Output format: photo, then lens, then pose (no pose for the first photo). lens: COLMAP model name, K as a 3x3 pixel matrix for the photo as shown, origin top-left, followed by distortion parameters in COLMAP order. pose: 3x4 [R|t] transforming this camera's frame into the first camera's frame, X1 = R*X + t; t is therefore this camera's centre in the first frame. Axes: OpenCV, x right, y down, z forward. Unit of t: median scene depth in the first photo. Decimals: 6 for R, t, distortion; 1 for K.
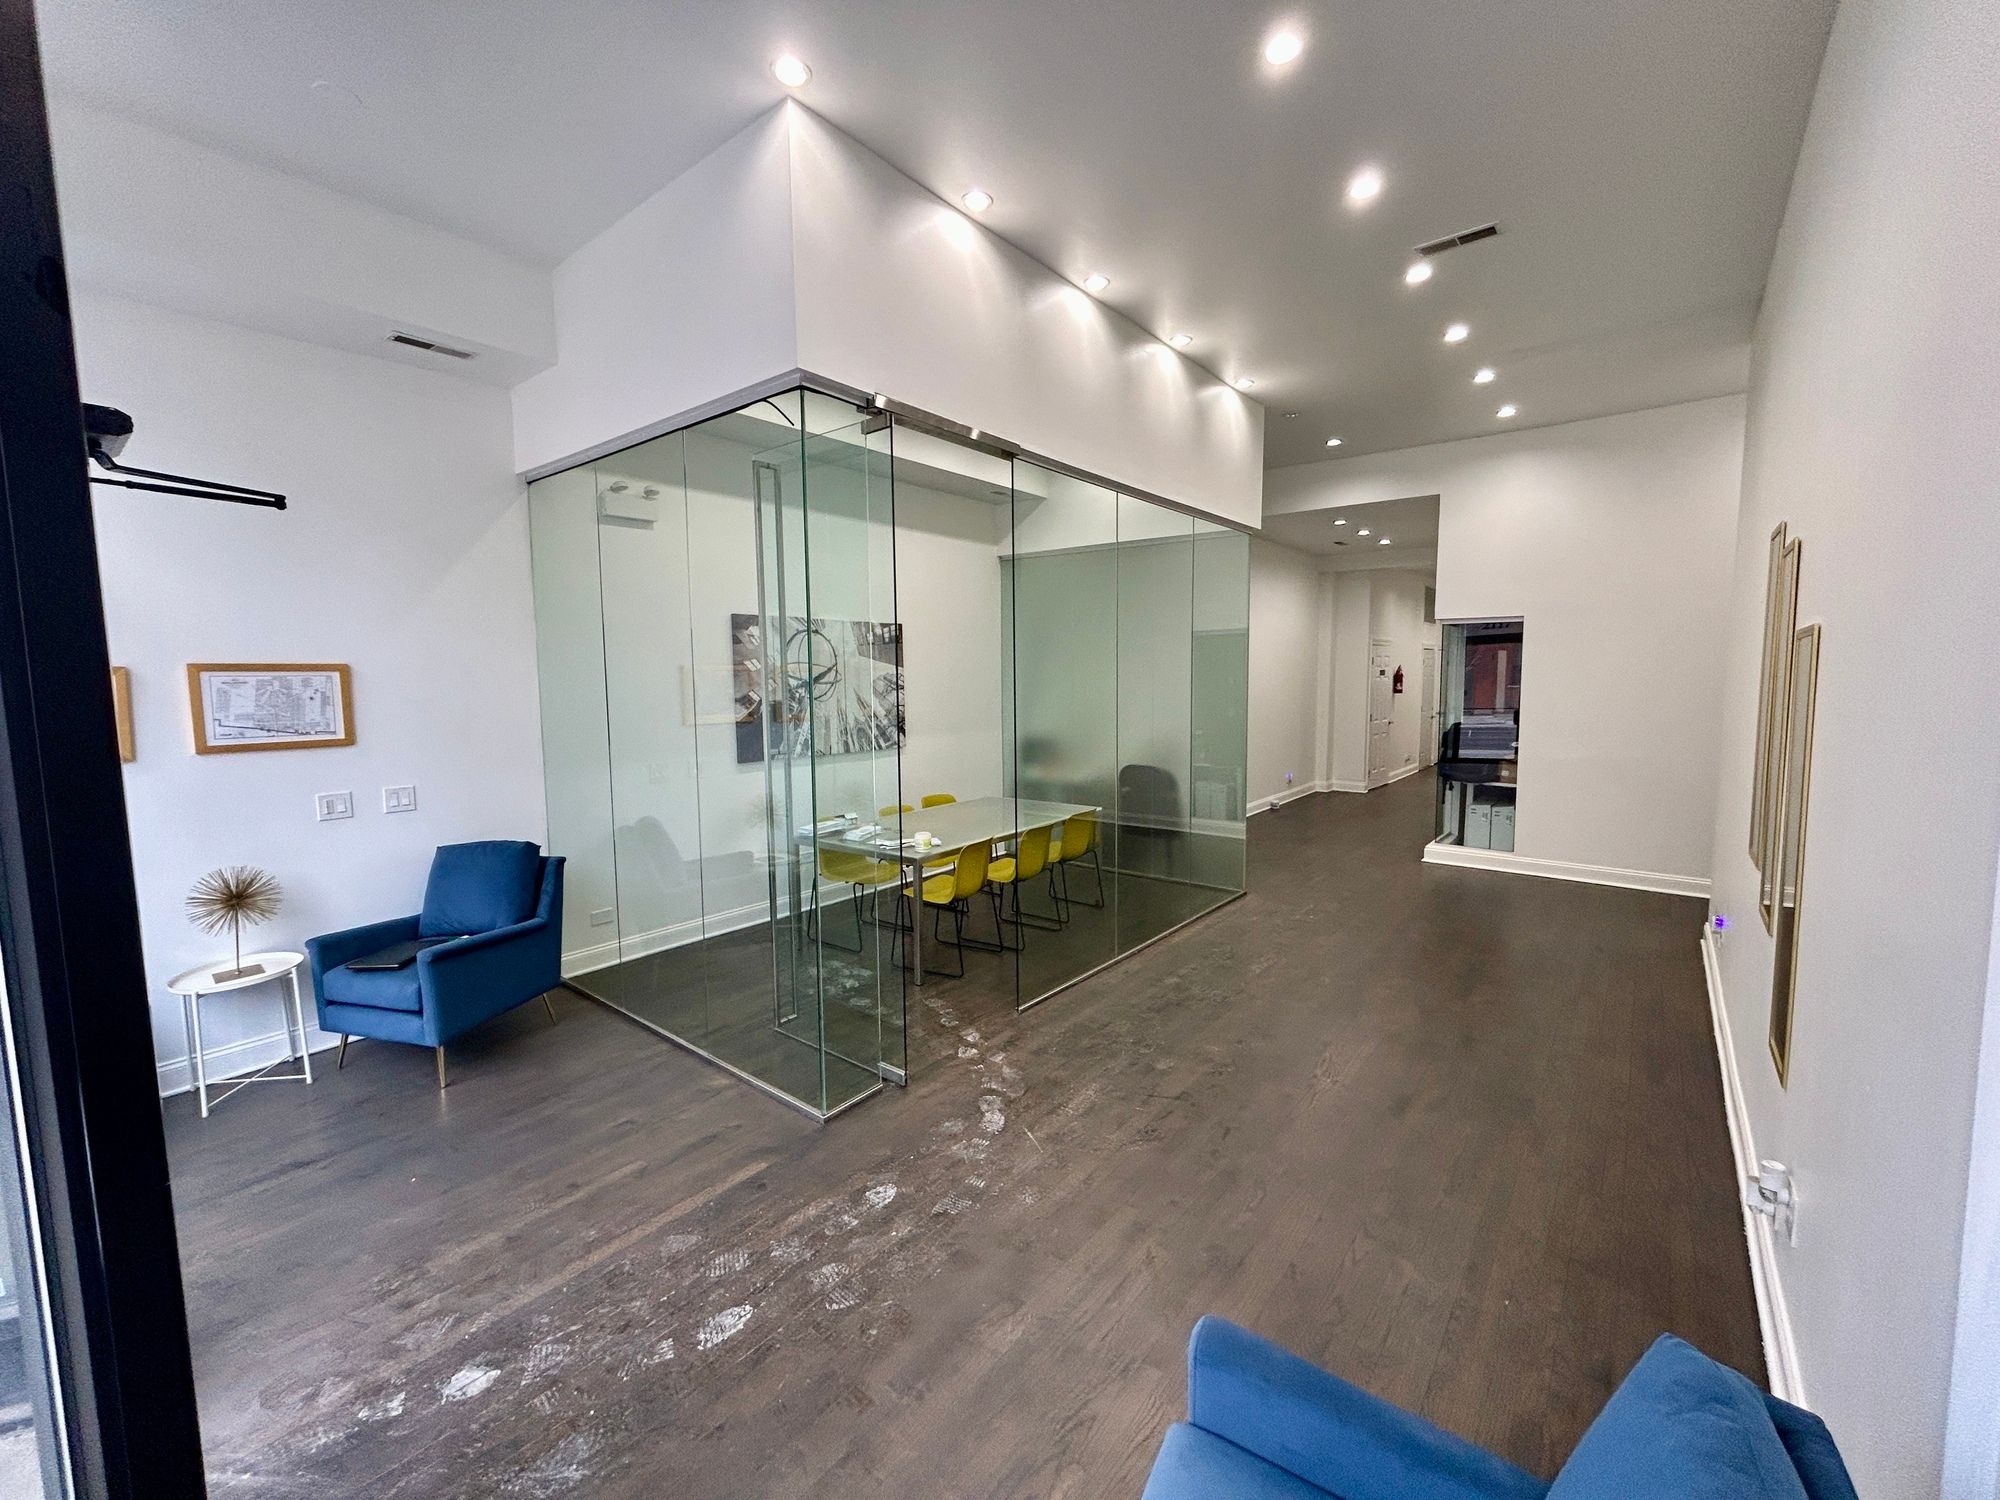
lens RADIAL K [[805.6, 0, 992.0], [0, 805.6, 744.8], [0, 0, 1]] dist [0.001300, 0.000715]
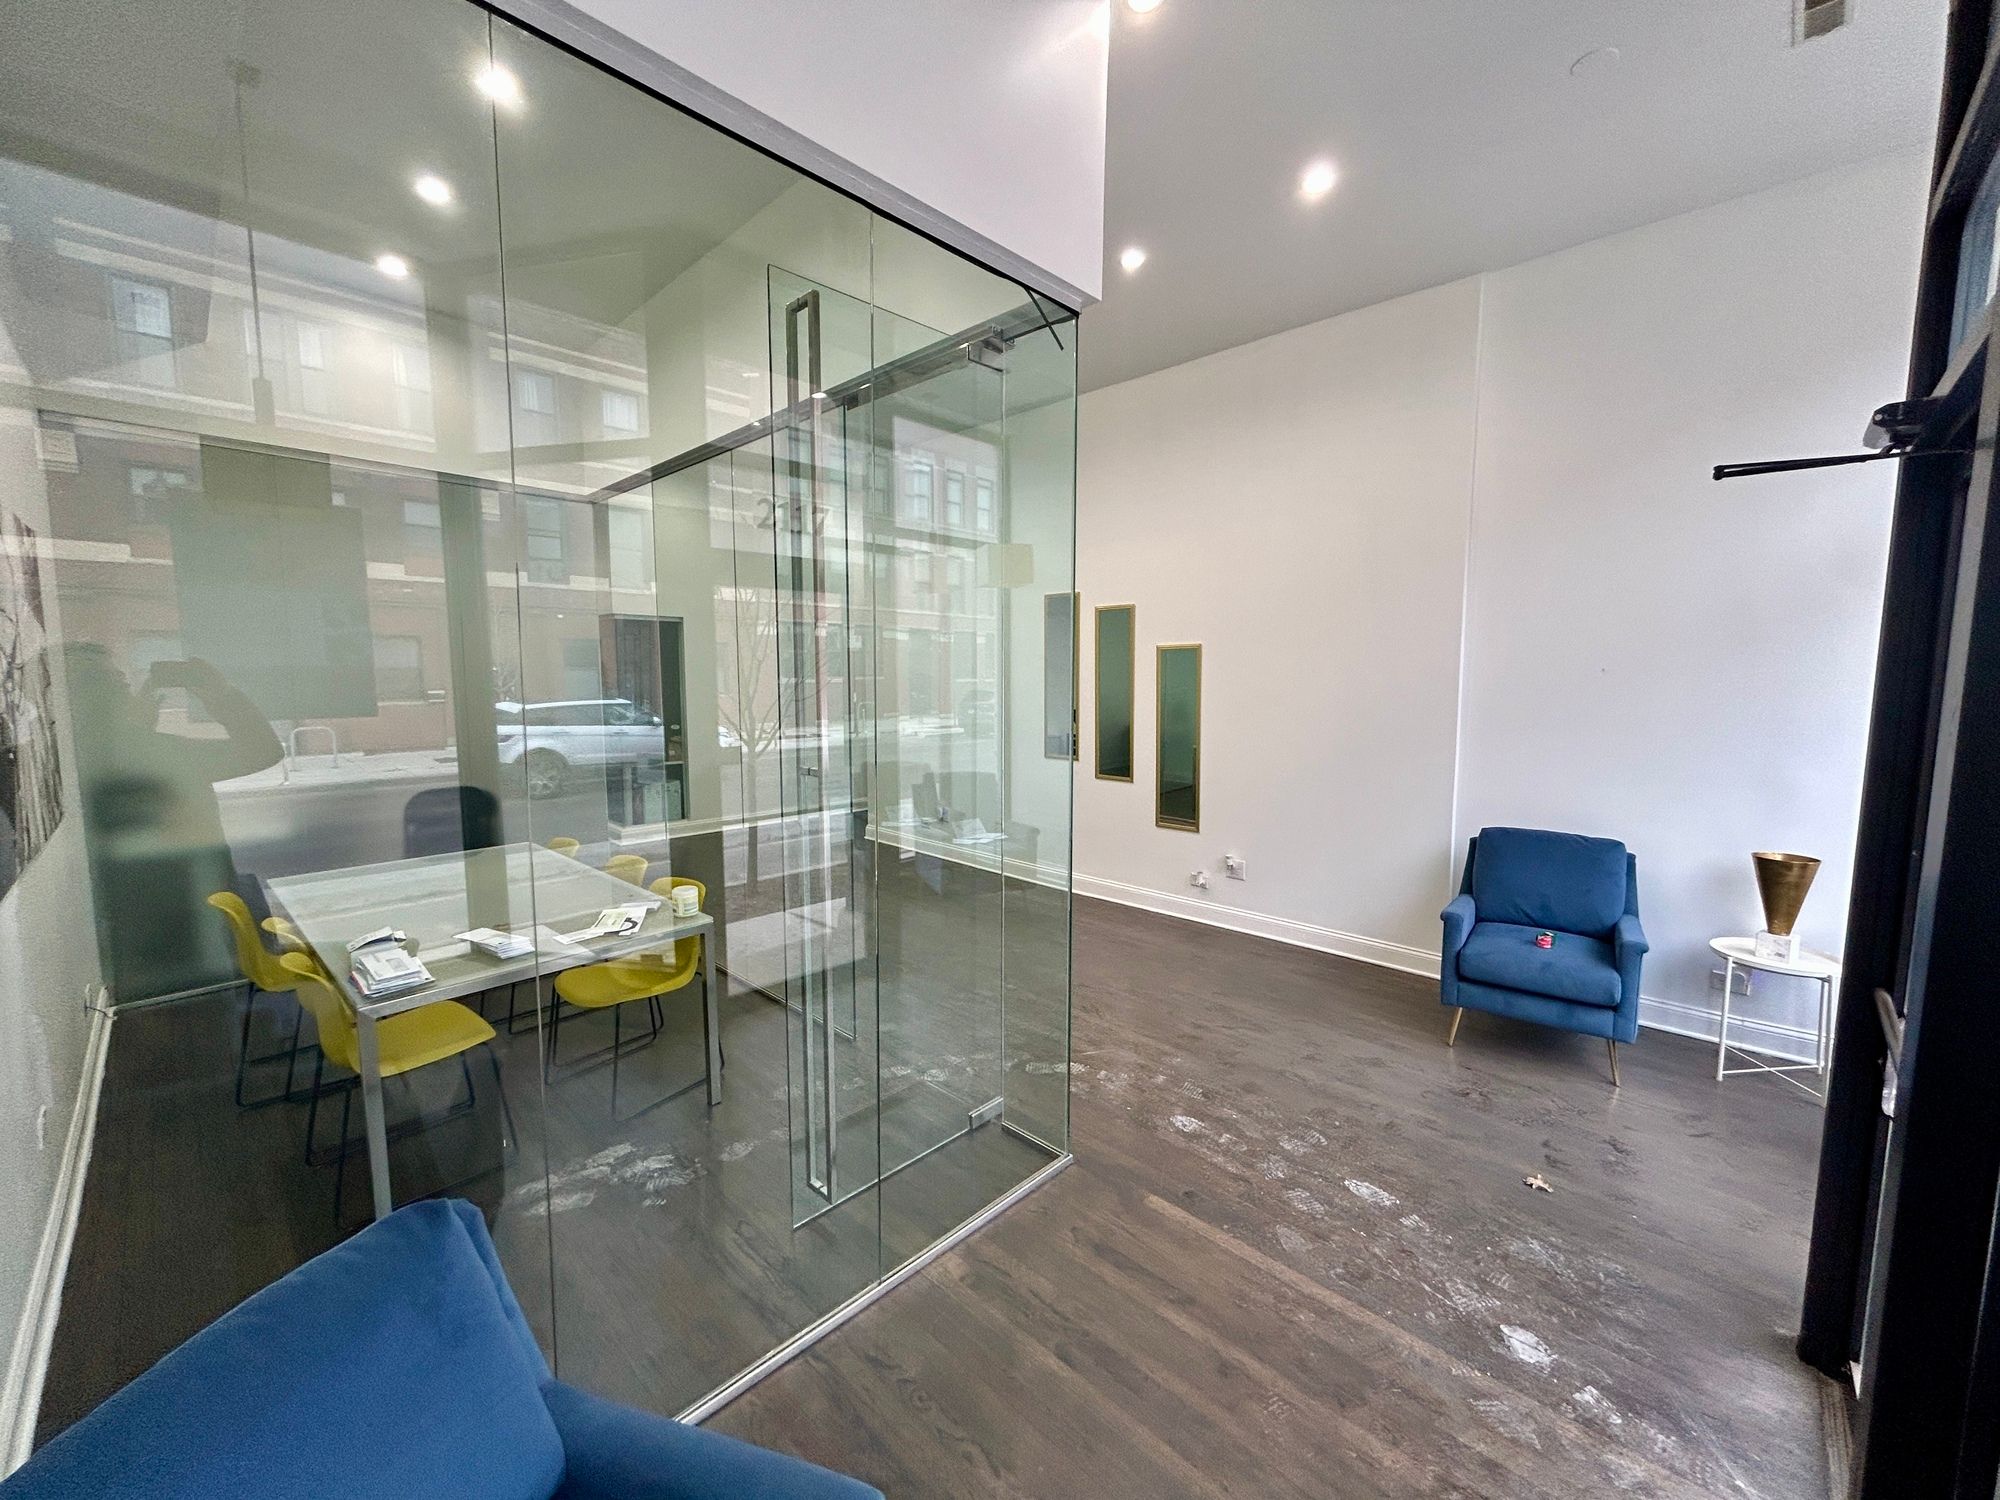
lens RADIAL K [[805.6, 0, 994.6], [0, 805.6, 748.5], [0, 0, 1]] dist [0.001300, 0.000715]
pose [[0.083129, -0.084739, 0.992929, -1.510620], [0.083091, 0.993498, 0.077831, -0.079530], [-0.993069, 0.076034, 0.089630, 1.391828]]
